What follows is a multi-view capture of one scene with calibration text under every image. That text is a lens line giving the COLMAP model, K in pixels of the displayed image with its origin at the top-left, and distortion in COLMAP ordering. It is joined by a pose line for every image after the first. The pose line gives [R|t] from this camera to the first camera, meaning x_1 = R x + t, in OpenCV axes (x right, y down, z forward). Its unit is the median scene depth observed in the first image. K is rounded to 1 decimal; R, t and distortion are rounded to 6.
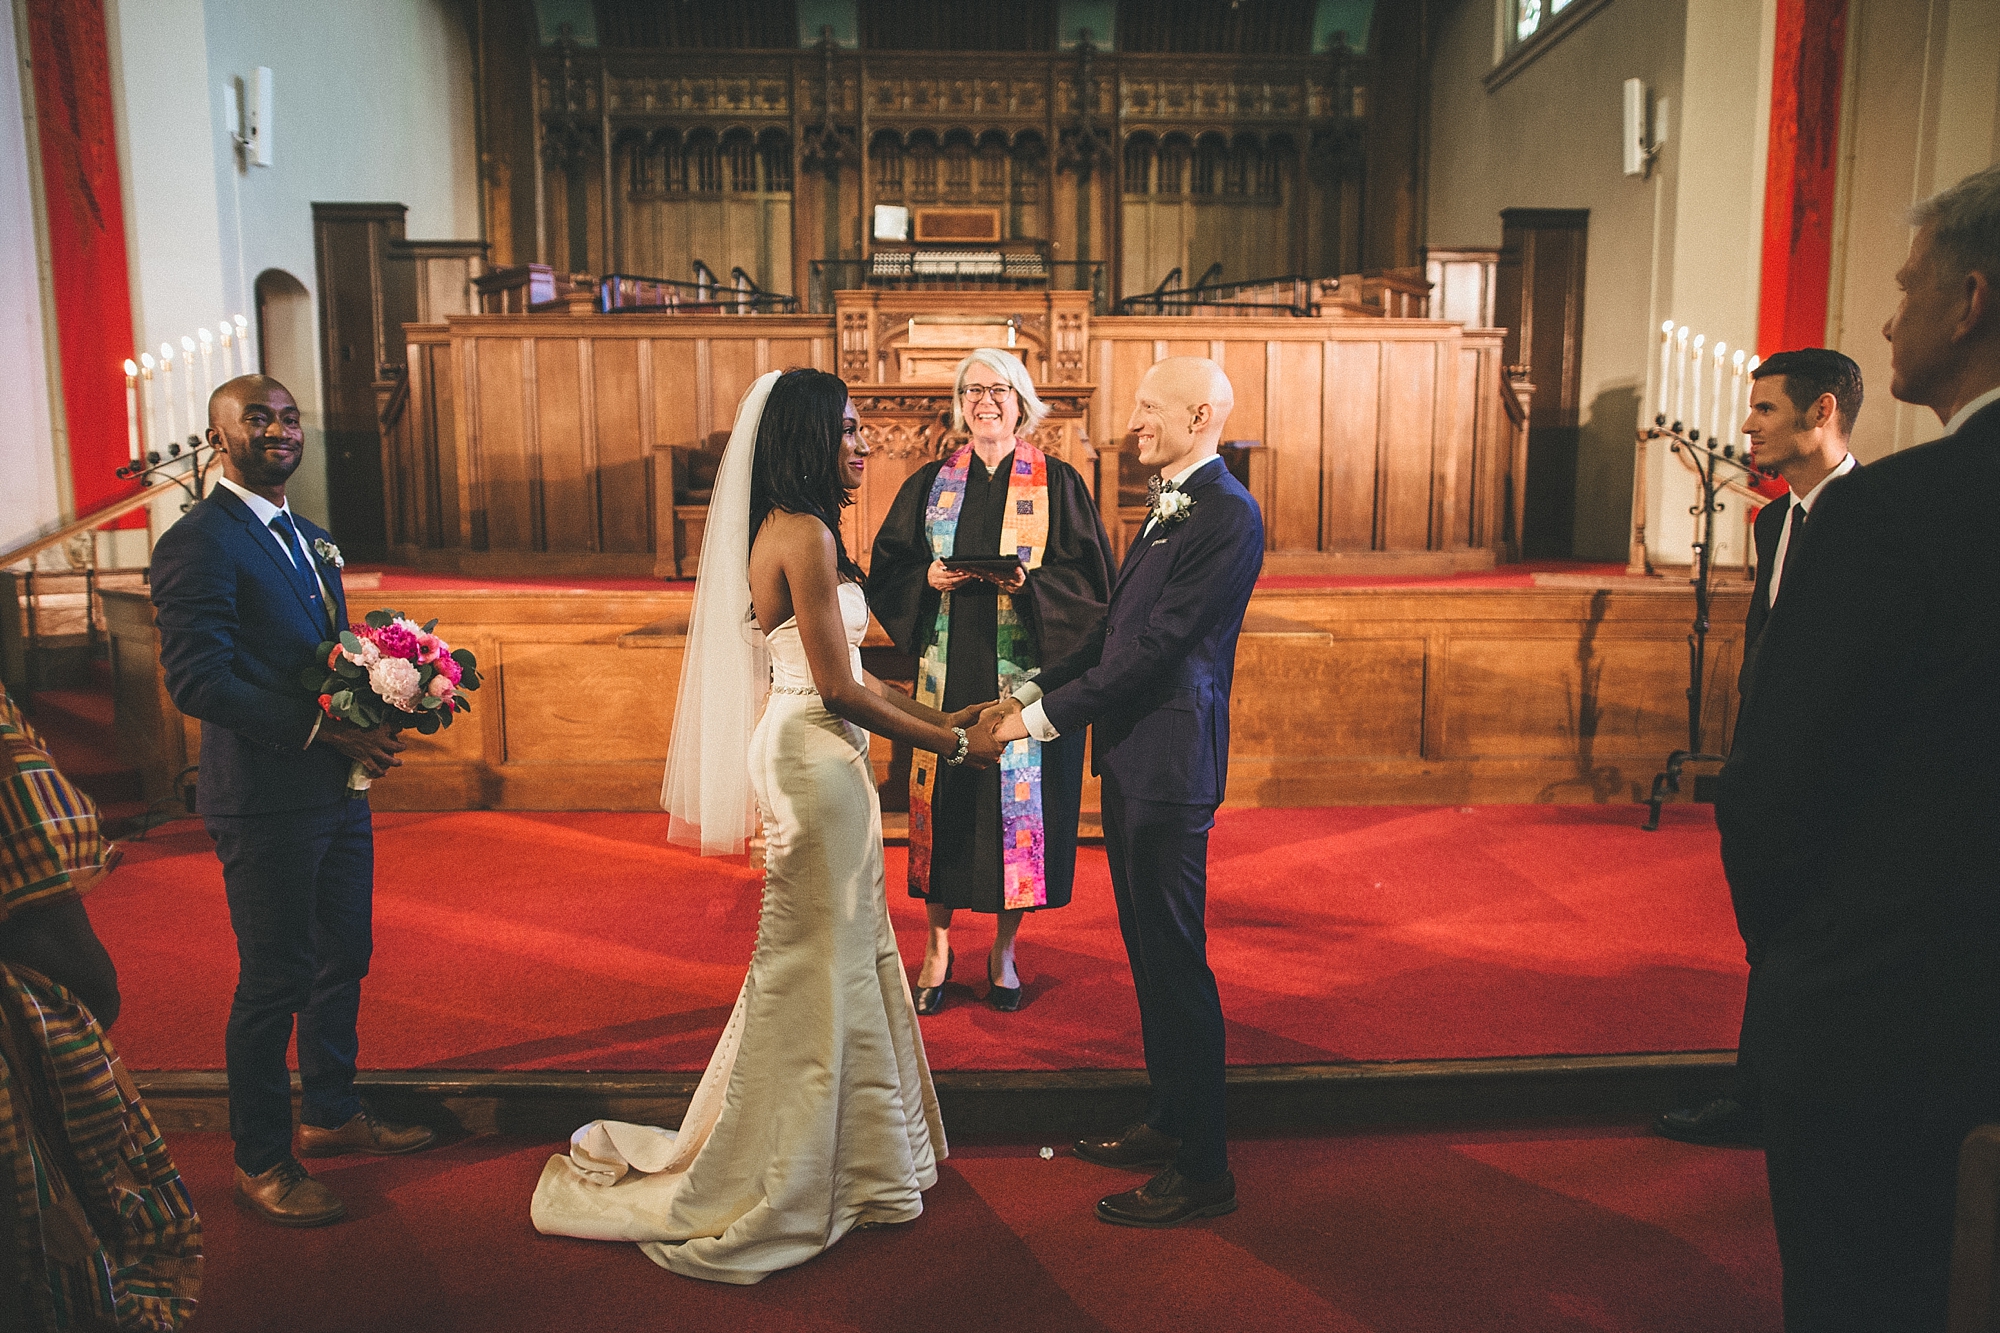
lens RADIAL K [[1377.7, 0, 999.1], [0, 1377.7, 665.6], [0, 0, 1]] dist [-0.051646, 0.047279]
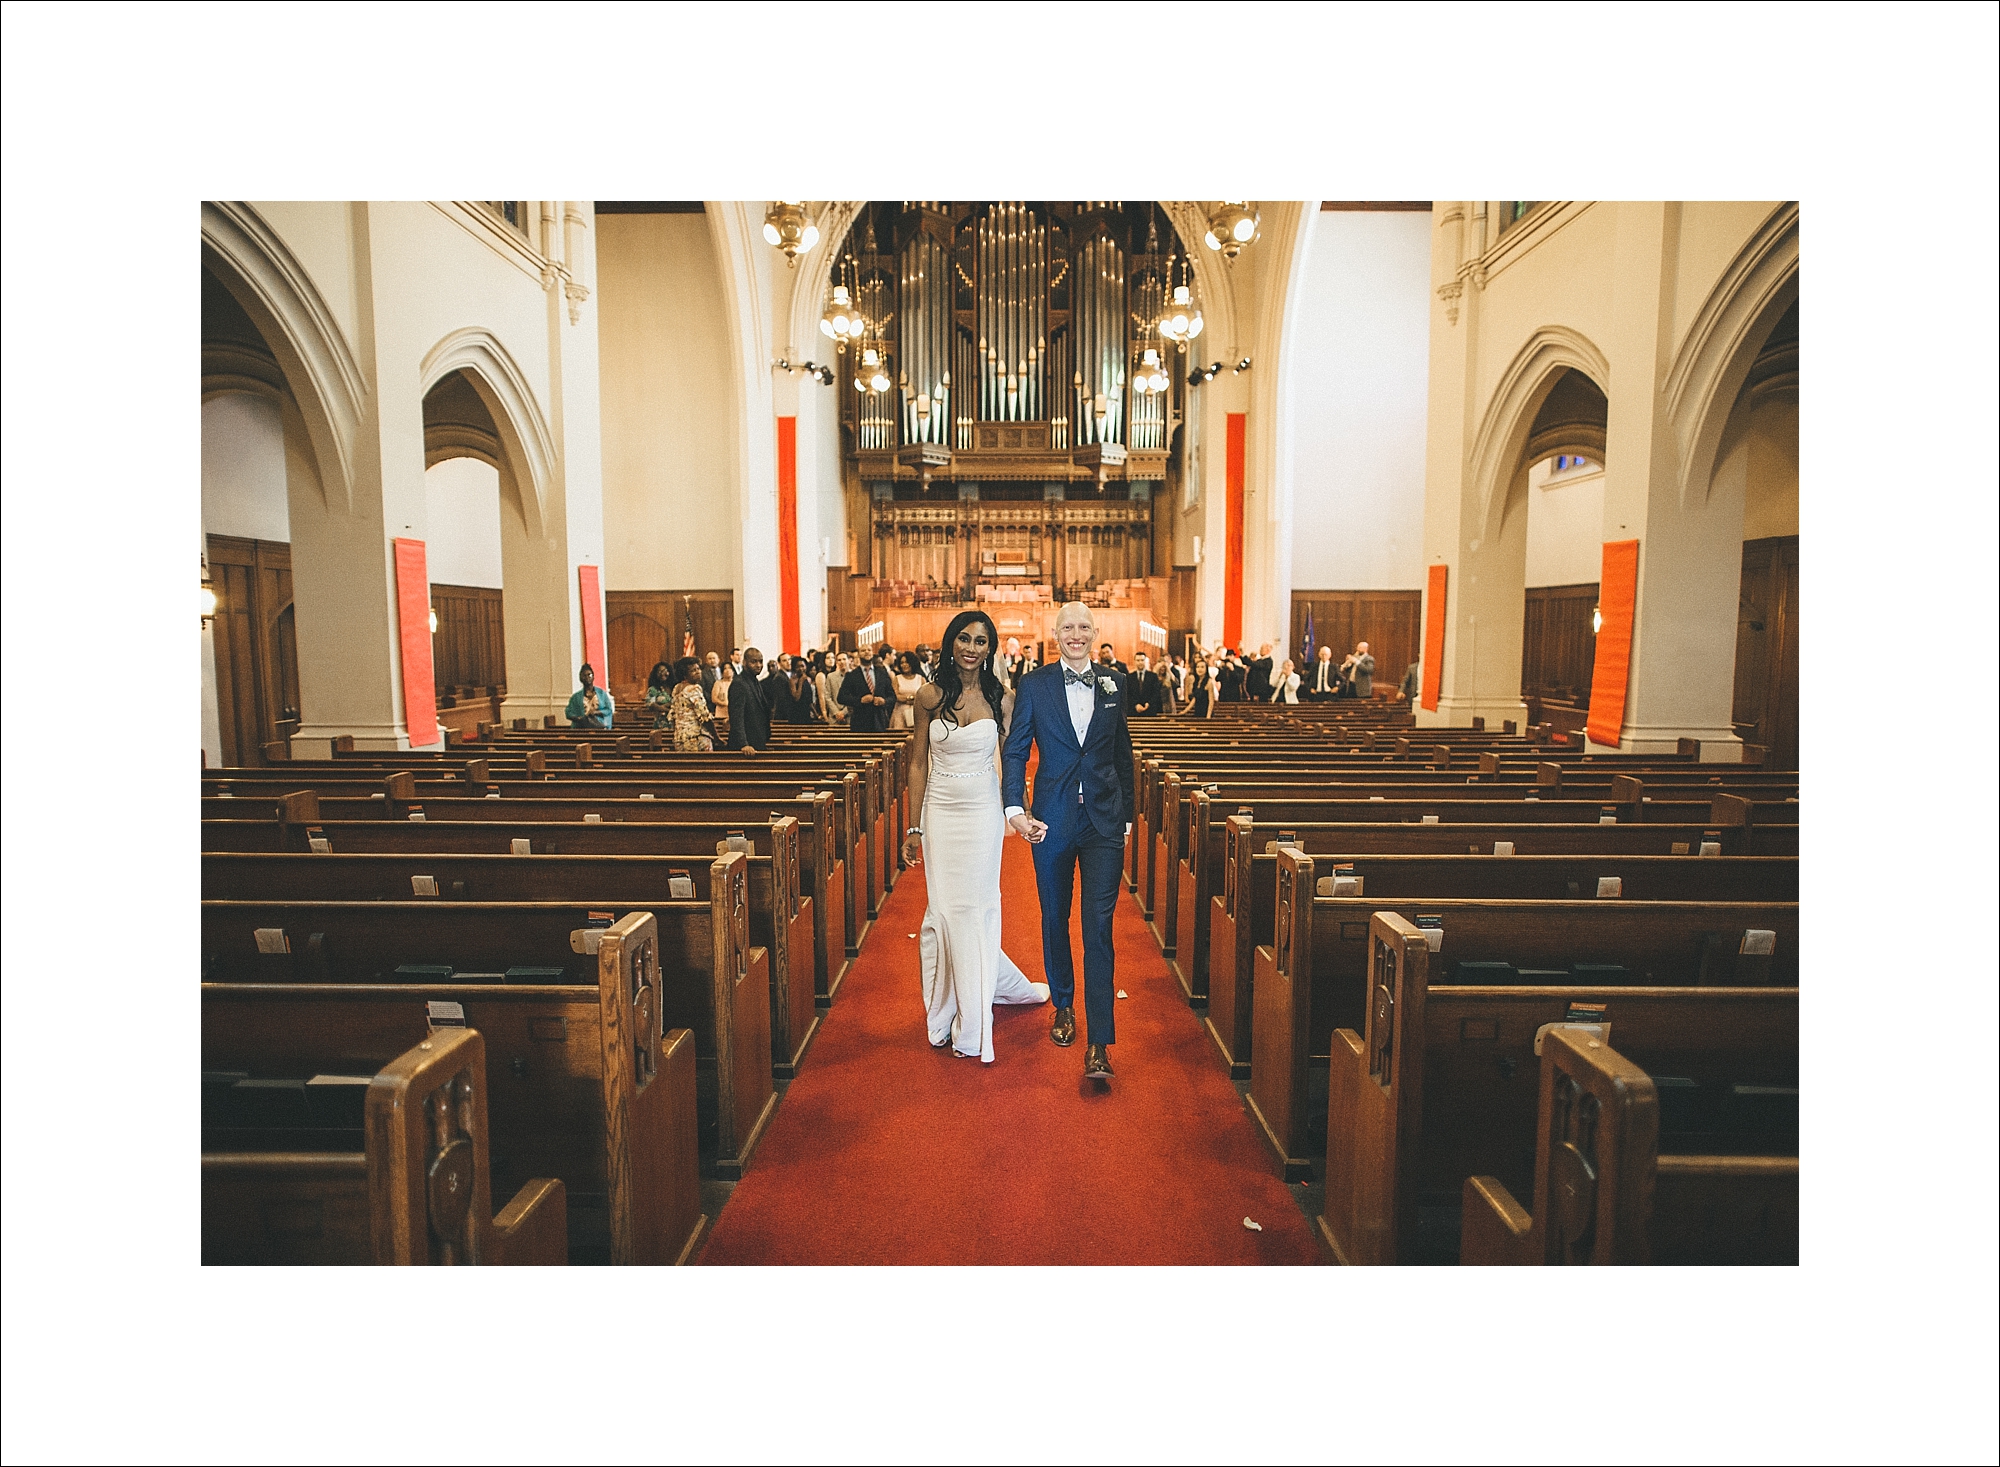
lens RADIAL K [[1107.5, 0, 1003.2], [0, 1107.5, 732.3], [0, 0, 1]] dist [-0.036145, 0.000549]
pose [[0.999289, 0.003942, -0.037498, 0.061986], [-0.004844, 0.999700, -0.023998, 0.165543], [0.037392, 0.024163, 0.999008, -1.955668]]
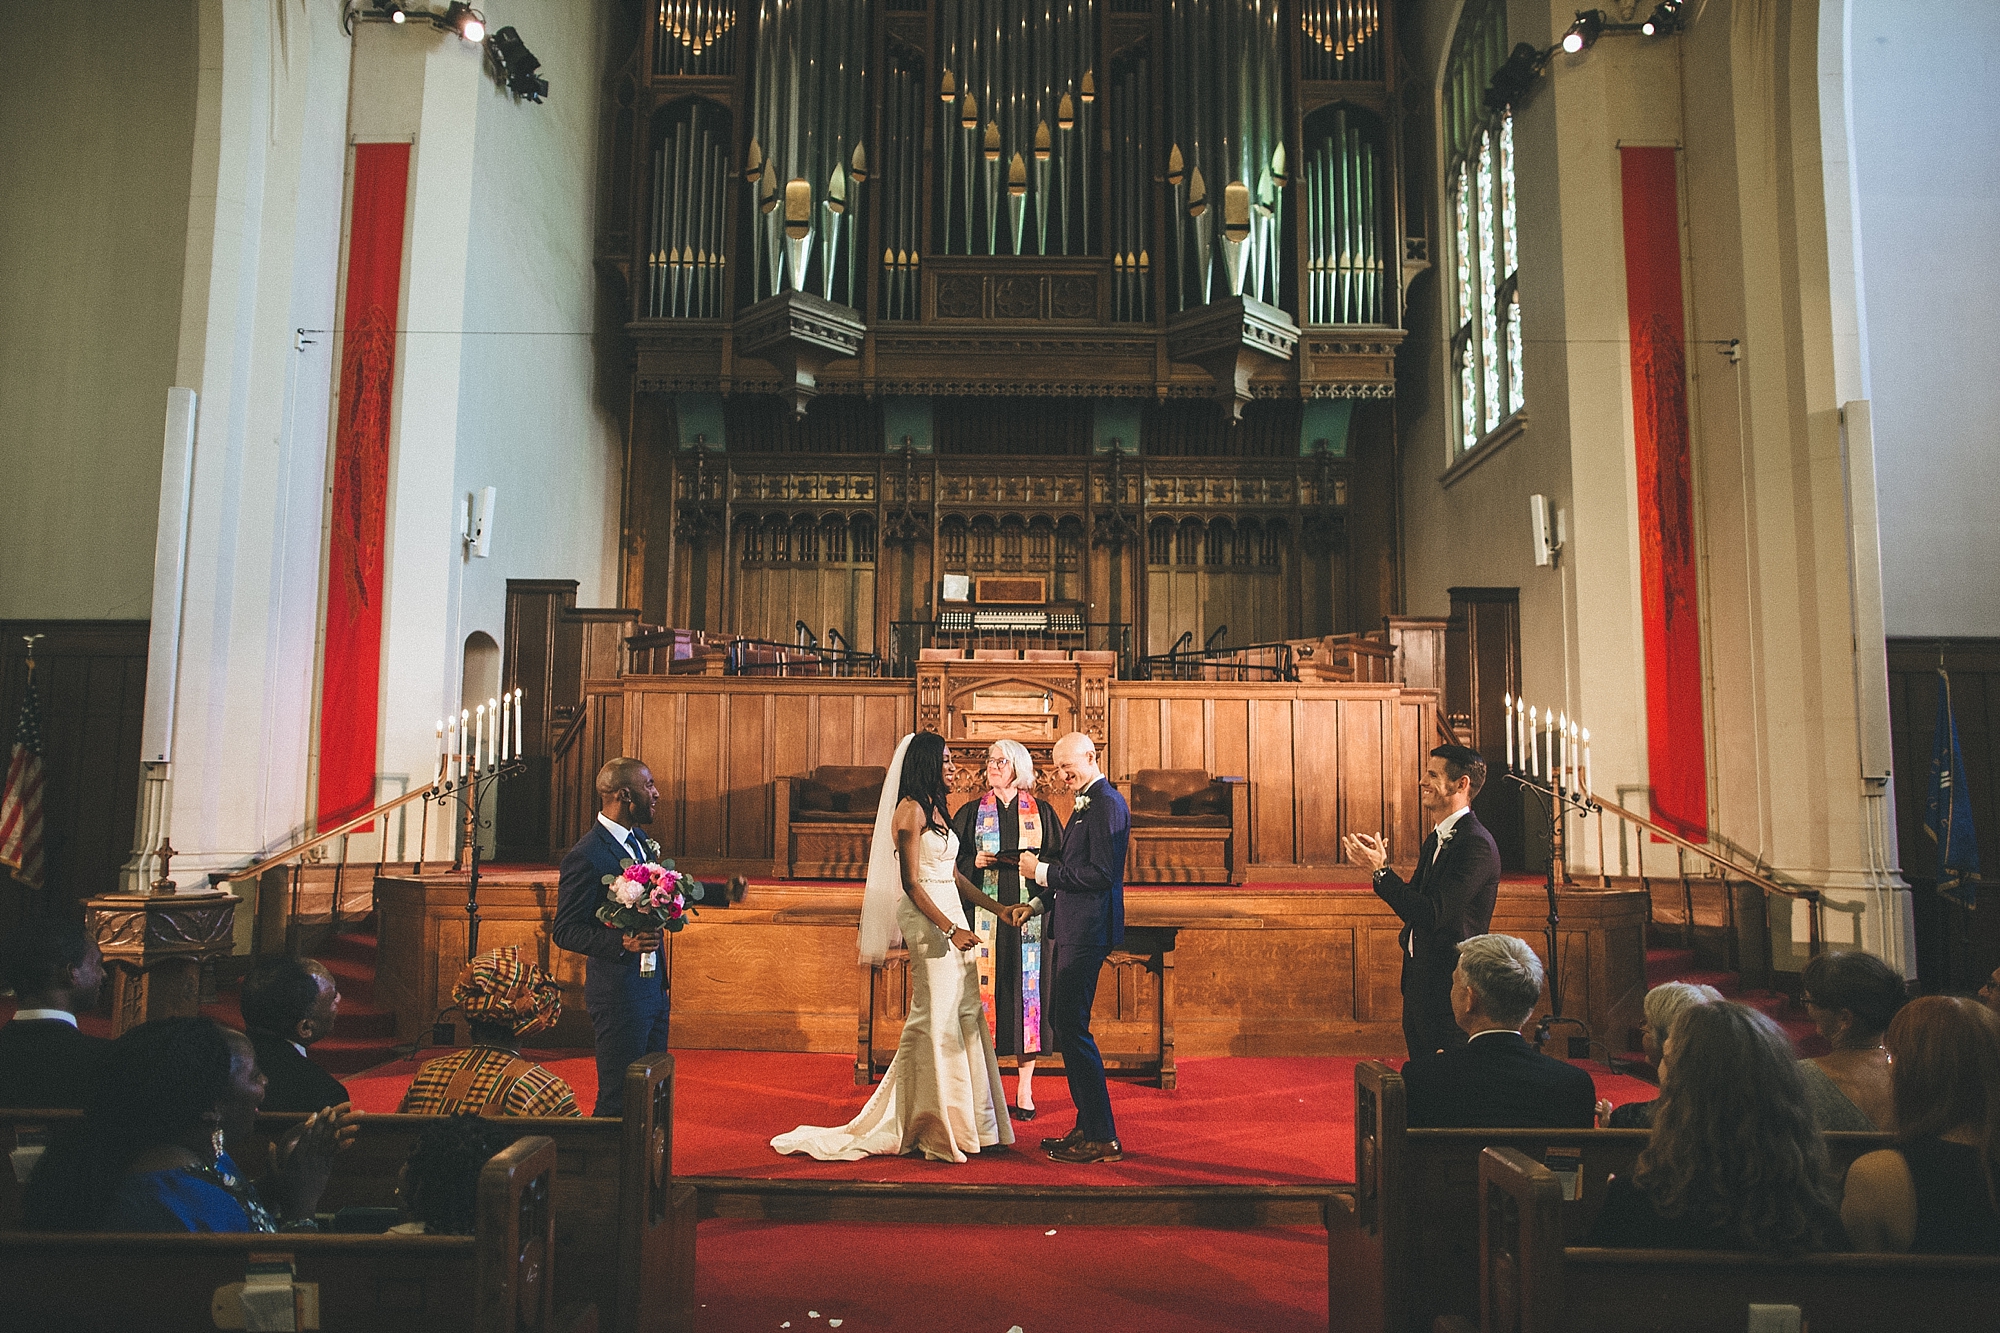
lens RADIAL K [[1377.7, 0, 999.9], [0, 1377.7, 666.8], [0, 0, 1]] dist [-0.051646, 0.047279]
pose [[0.999249, 0.006460, -0.038215, 0.009769], [-0.014800, 0.974887, -0.222209, 0.021640], [0.035820, 0.222608, 0.974250, -0.239273]]
